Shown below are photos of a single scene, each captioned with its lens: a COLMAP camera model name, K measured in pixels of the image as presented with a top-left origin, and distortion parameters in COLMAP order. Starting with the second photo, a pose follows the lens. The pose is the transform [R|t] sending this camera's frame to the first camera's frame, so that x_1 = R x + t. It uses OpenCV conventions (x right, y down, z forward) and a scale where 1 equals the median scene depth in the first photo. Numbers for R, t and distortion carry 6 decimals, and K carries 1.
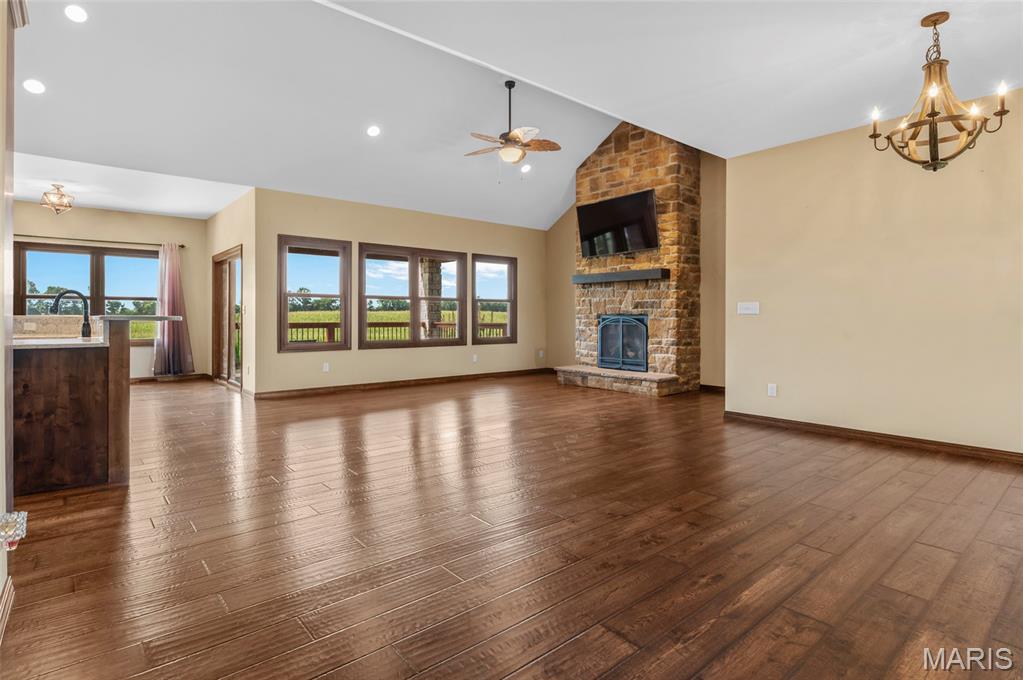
lens RADIAL K [[523.1, 0, 511.5], [0, 523.1, 340.0], [0, 0, 1]] dist [-0.000050, -0.000034]
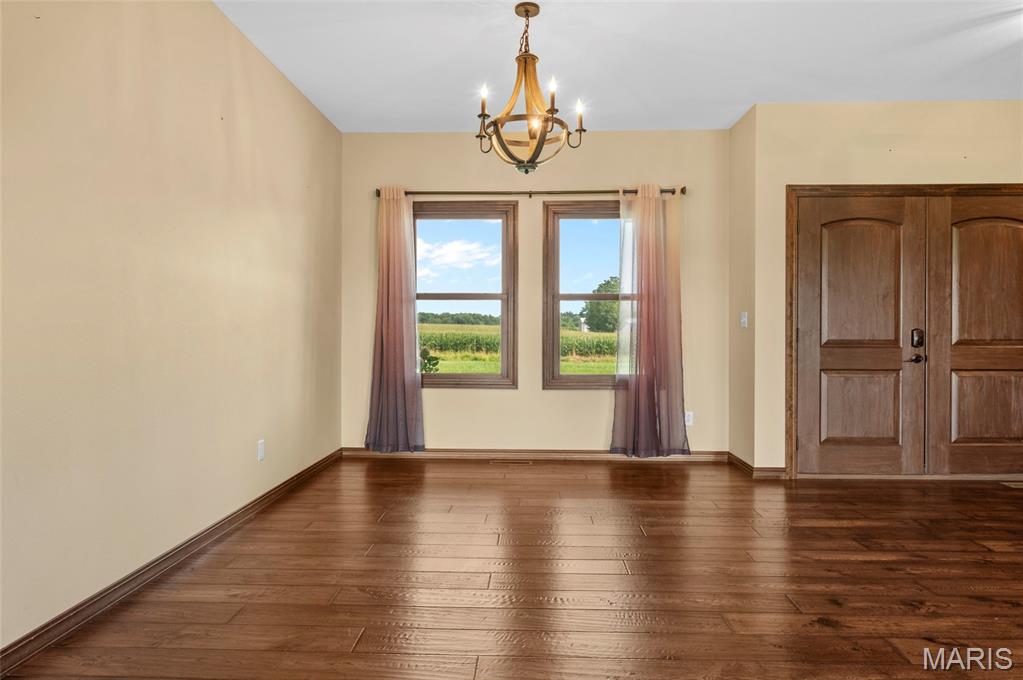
lens RADIAL K [[634.1, 0, 511.5], [0, 634.1, 340.0], [0, 0, 1]] dist [0.000916, 0.000451]
pose [[-0.742851, -0.006795, 0.669422, 0.084862], [0.020733, 0.999235, 0.033150, -0.076228], [-0.669135, 0.038504, -0.742142, 2.093684]]
